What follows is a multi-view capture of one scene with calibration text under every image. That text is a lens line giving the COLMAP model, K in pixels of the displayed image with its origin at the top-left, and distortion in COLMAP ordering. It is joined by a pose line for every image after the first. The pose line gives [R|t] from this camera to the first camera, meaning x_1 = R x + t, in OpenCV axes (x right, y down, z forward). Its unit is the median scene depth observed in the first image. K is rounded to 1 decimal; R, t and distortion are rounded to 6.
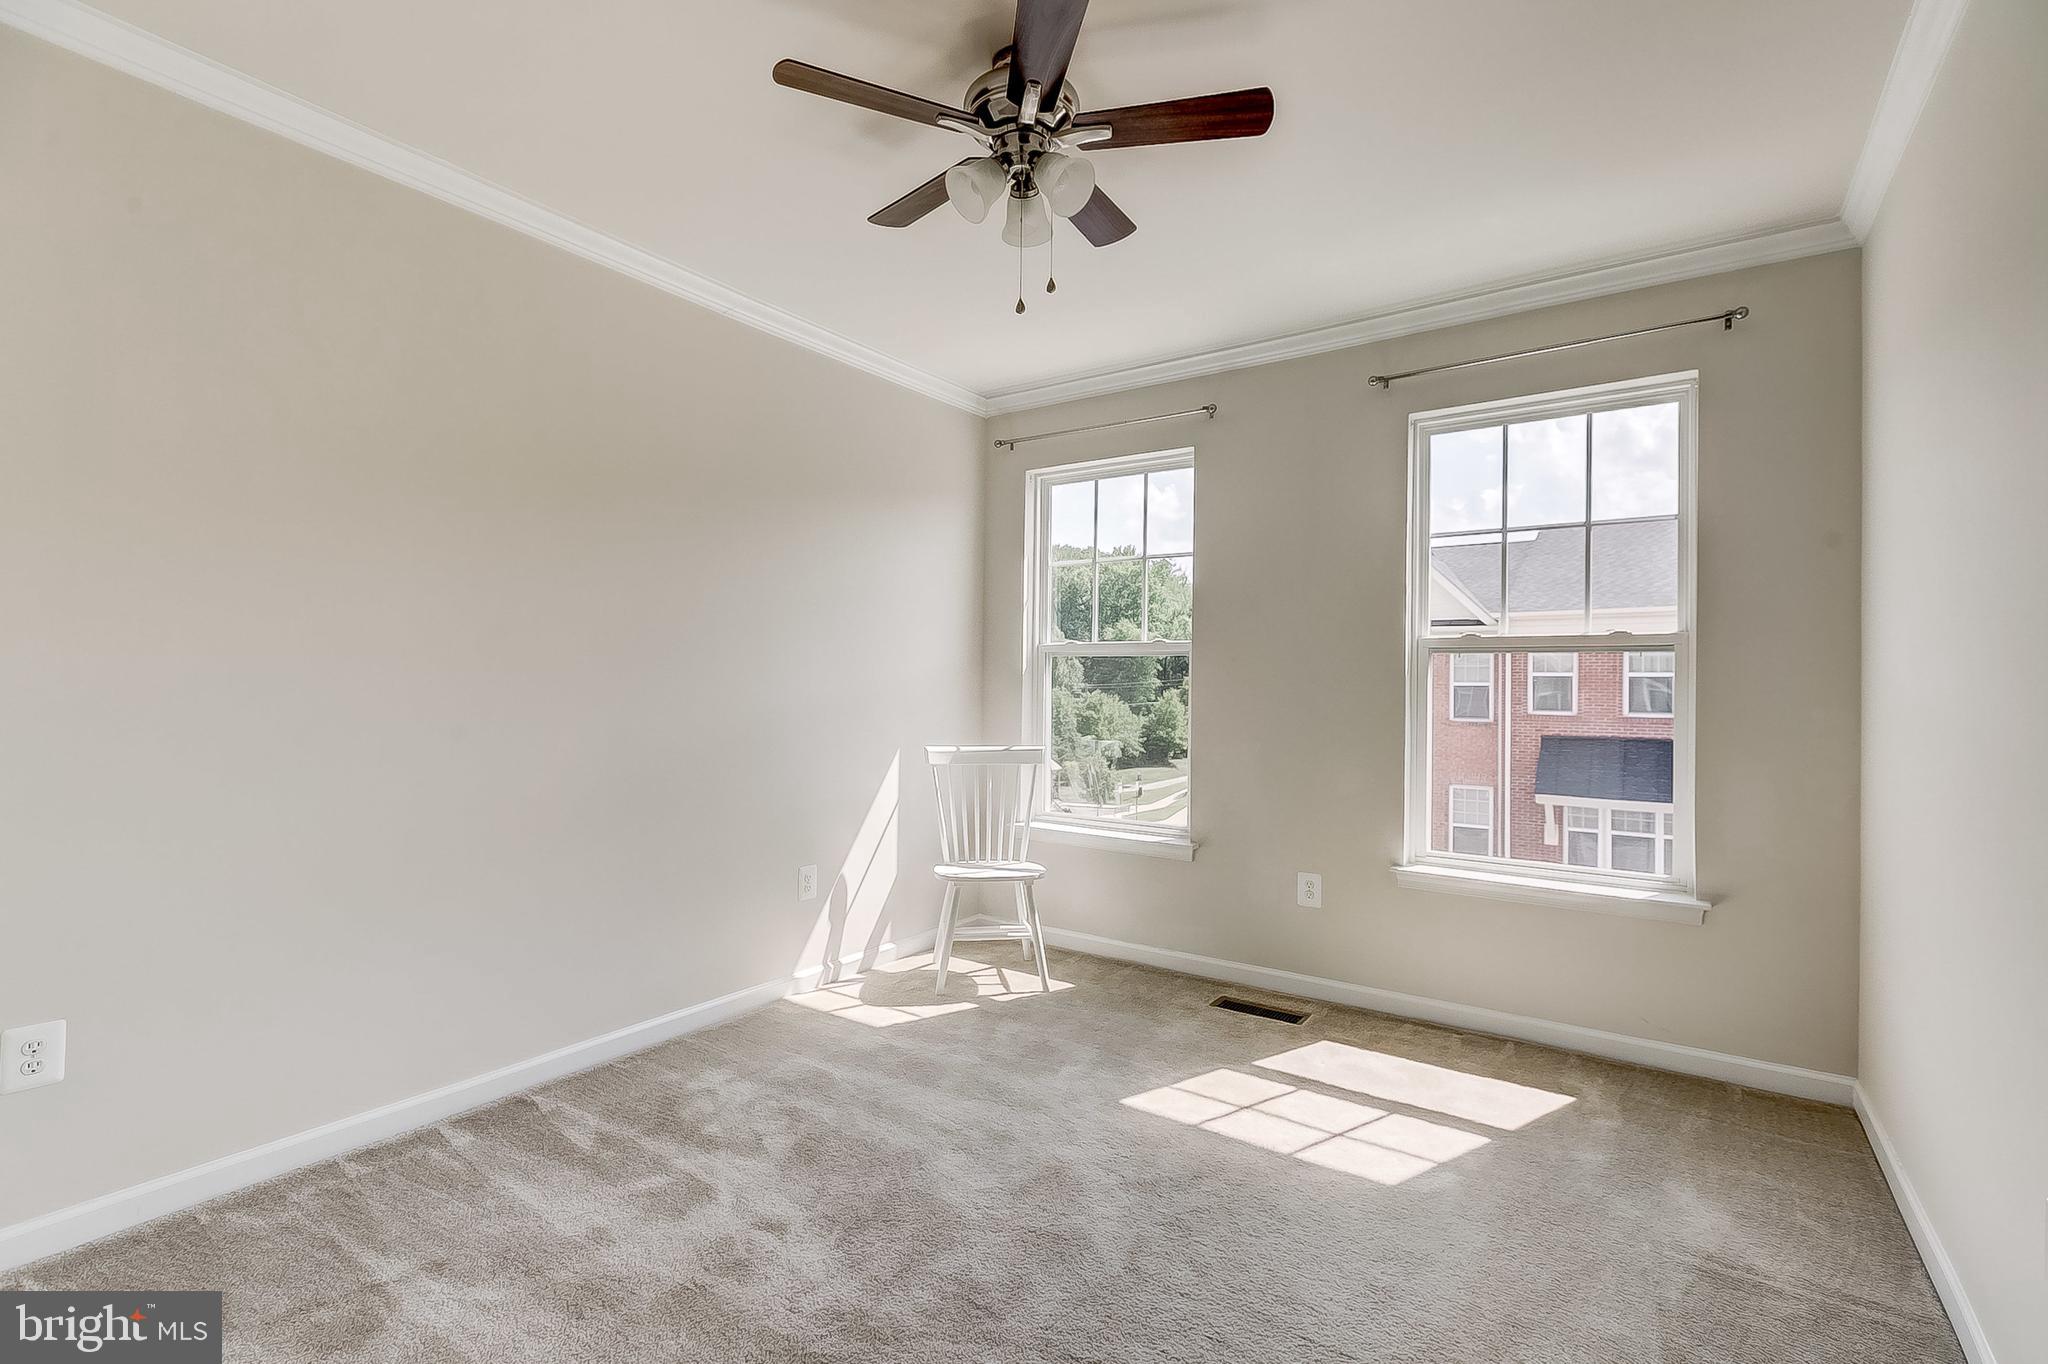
lens RADIAL K [[927.7, 0, 1023.9], [0, 927.7, 703.1], [0, 0, 1]] dist [-0.000505, -0.000679]
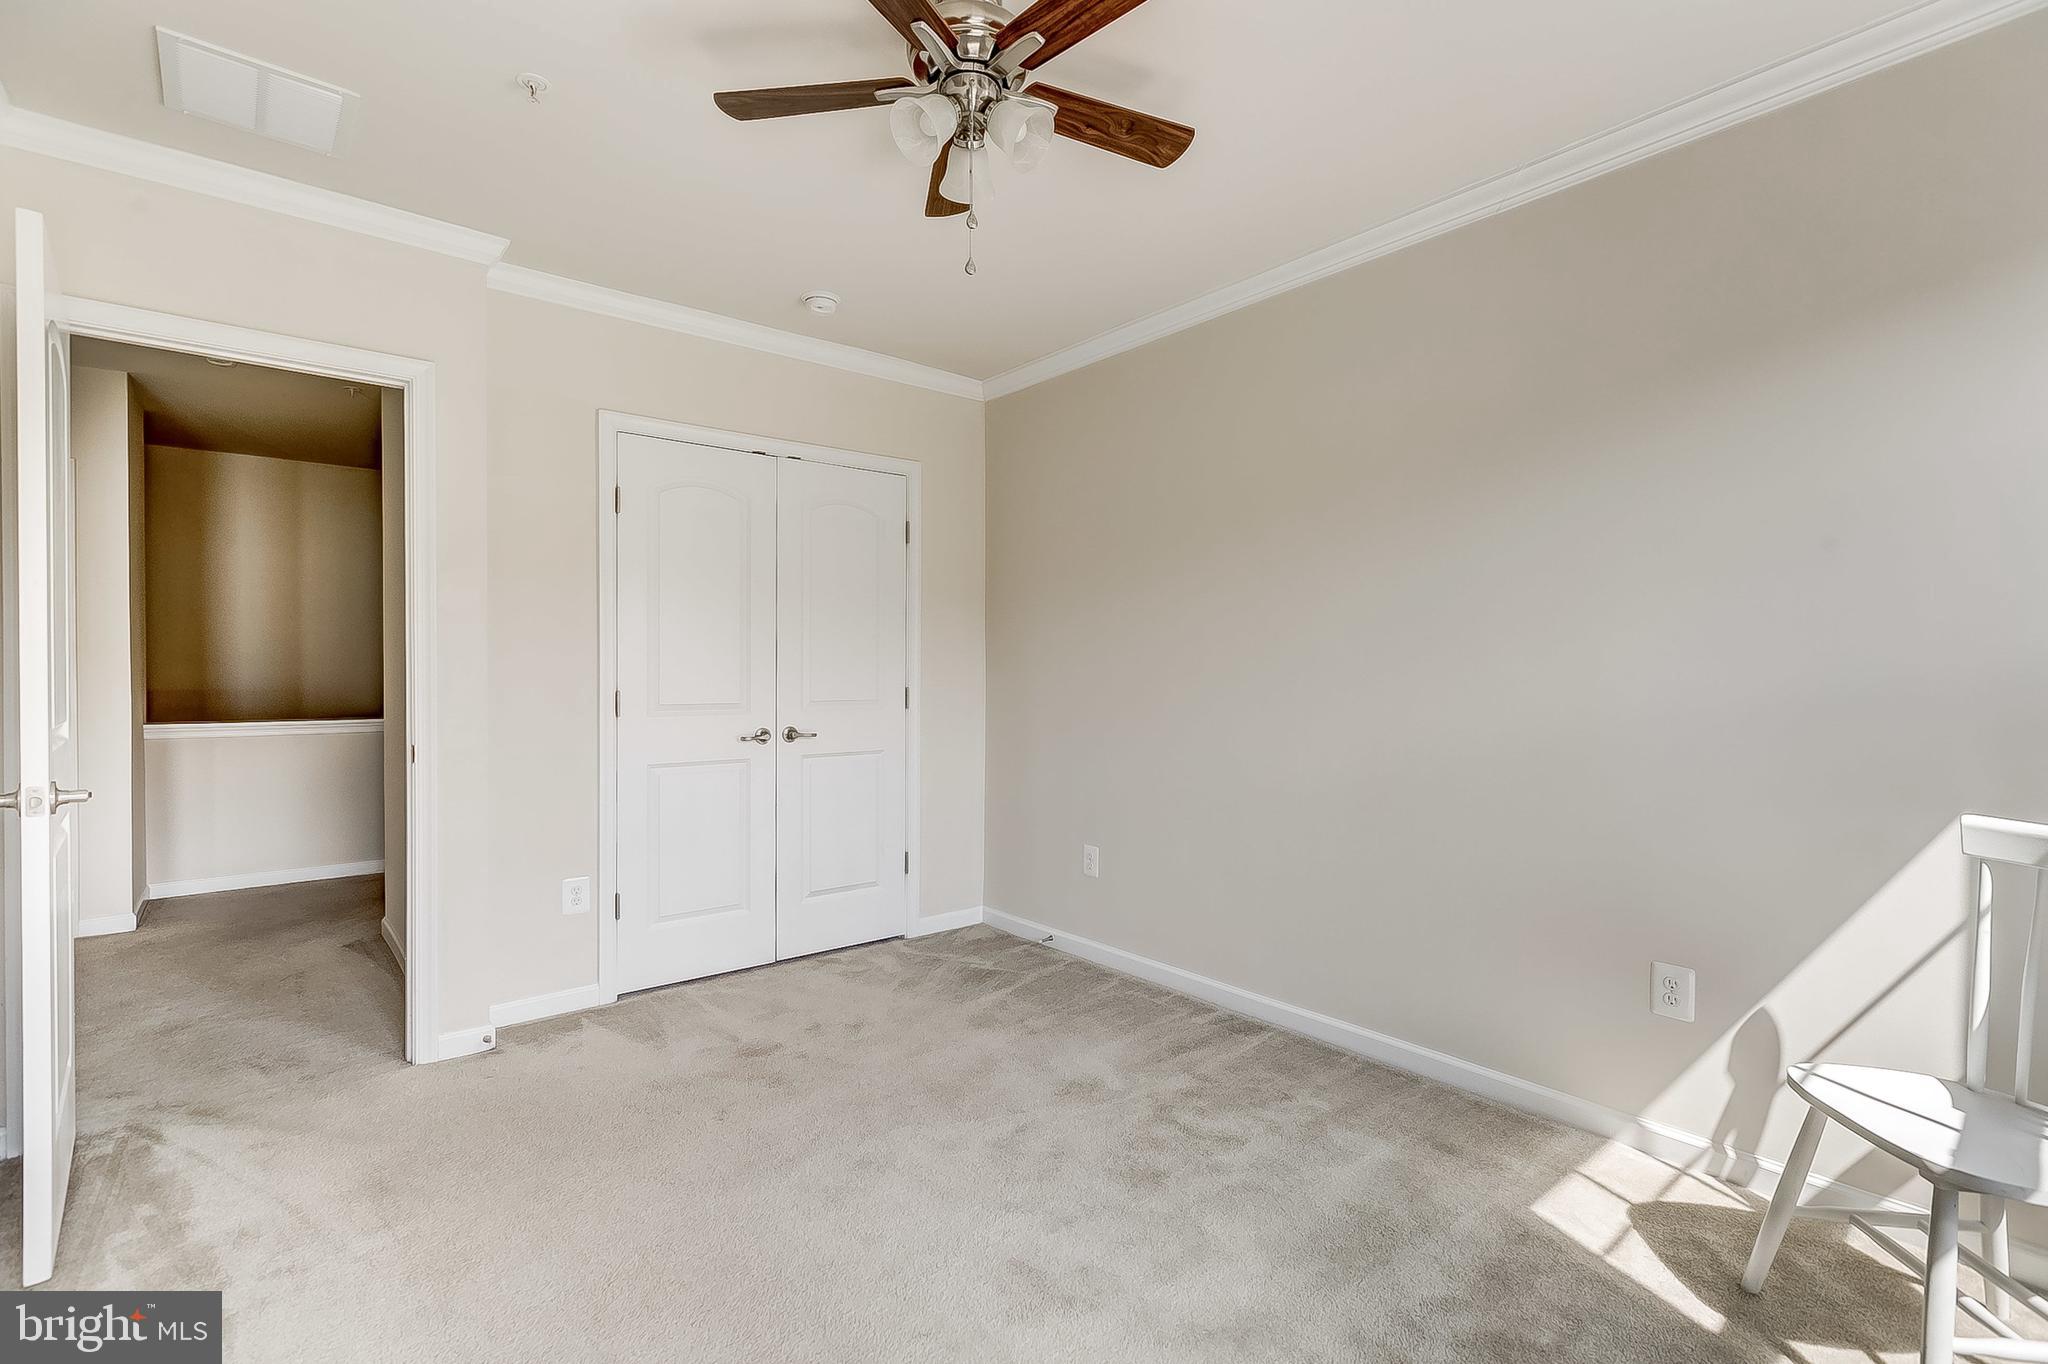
lens RADIAL K [[927.7, 0, 1023.9], [0, 927.7, 703.1], [0, 0, 1]] dist [-0.000505, -0.000679]
pose [[-0.273851, 0.014530, -0.961662, 0.526365], [-0.027732, 0.999351, 0.022997, -0.004656], [0.961372, 0.032967, -0.273270, 0.792739]]
